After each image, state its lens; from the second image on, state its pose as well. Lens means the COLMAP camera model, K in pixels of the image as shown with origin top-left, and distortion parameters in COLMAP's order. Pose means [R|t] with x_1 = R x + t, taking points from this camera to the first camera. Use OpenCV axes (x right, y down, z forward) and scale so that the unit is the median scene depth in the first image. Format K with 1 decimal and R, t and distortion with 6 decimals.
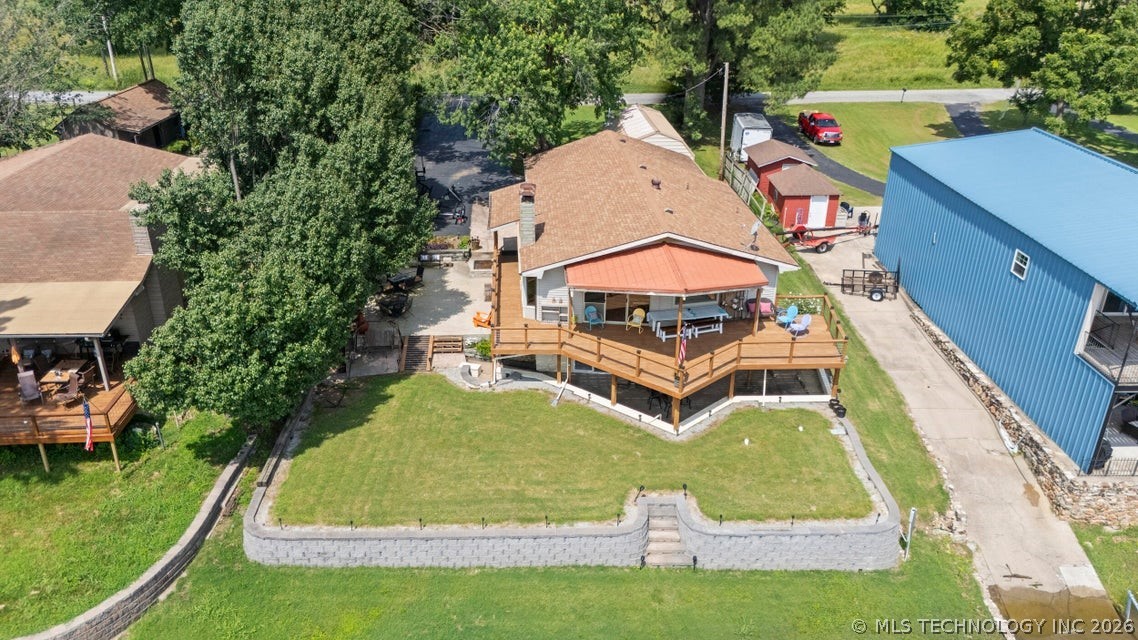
lens RADIAL K [[848.5, 0, 569.0], [0, 848.5, 320.0], [0, 0, 1]] dist [0.095362, 0.000177]
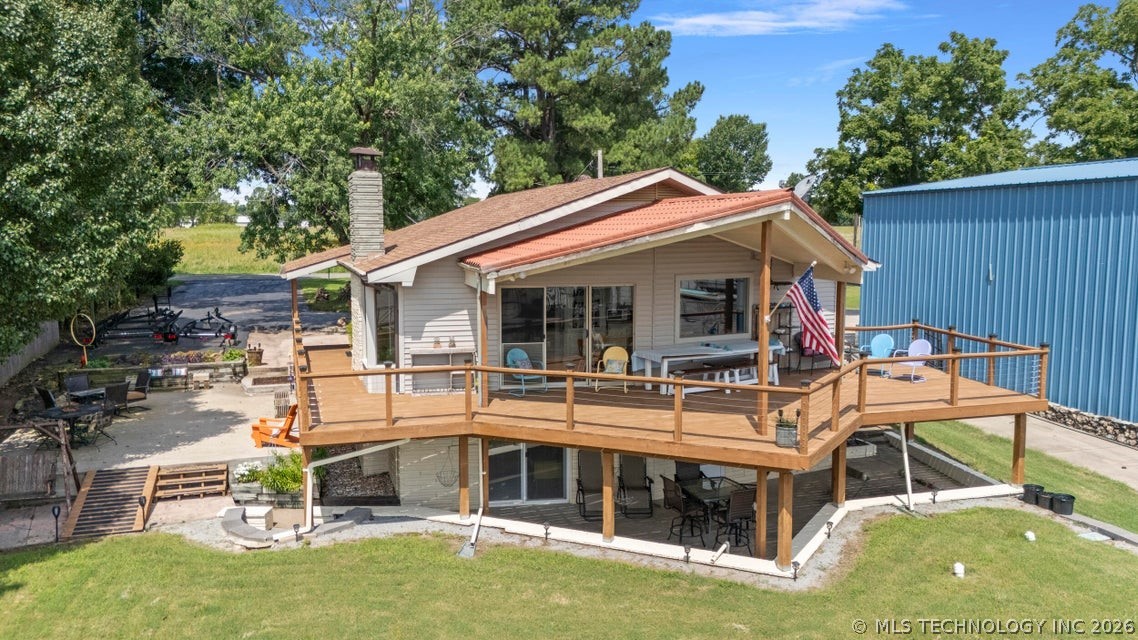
lens RADIAL K [[845.1, 0, 569.0], [0, 845.1, 320.0], [0, 0, 1]] dist [0.017429, -0.004343]
pose [[0.966607, -0.037917, 0.253443, -0.065266], [0.117468, 0.944529, -0.306702, 0.117153], [-0.227755, 0.326231, 0.917442, 0.554629]]
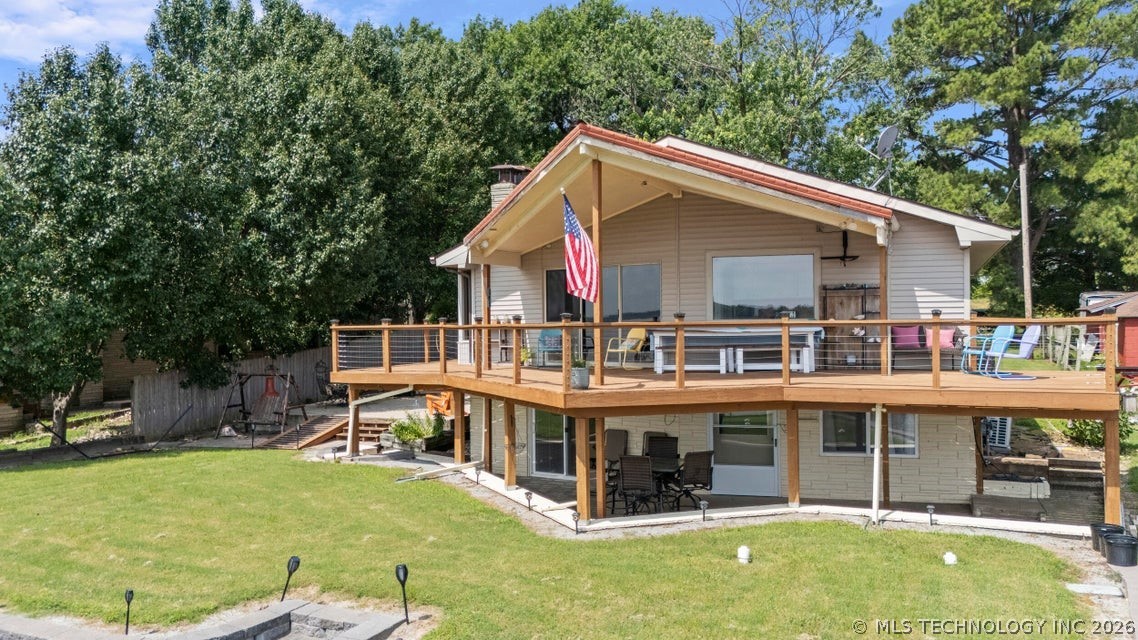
lens RADIAL K [[875.7, 0, 569.0], [0, 875.7, 320.0], [0, 0, 1]] dist [0.038437, -0.003292]
pose [[0.896043, -0.021754, -0.443433, 0.265815], [-0.168045, 0.907868, -0.384106, 0.179272], [0.410934, 0.418692, 0.809833, 0.580759]]
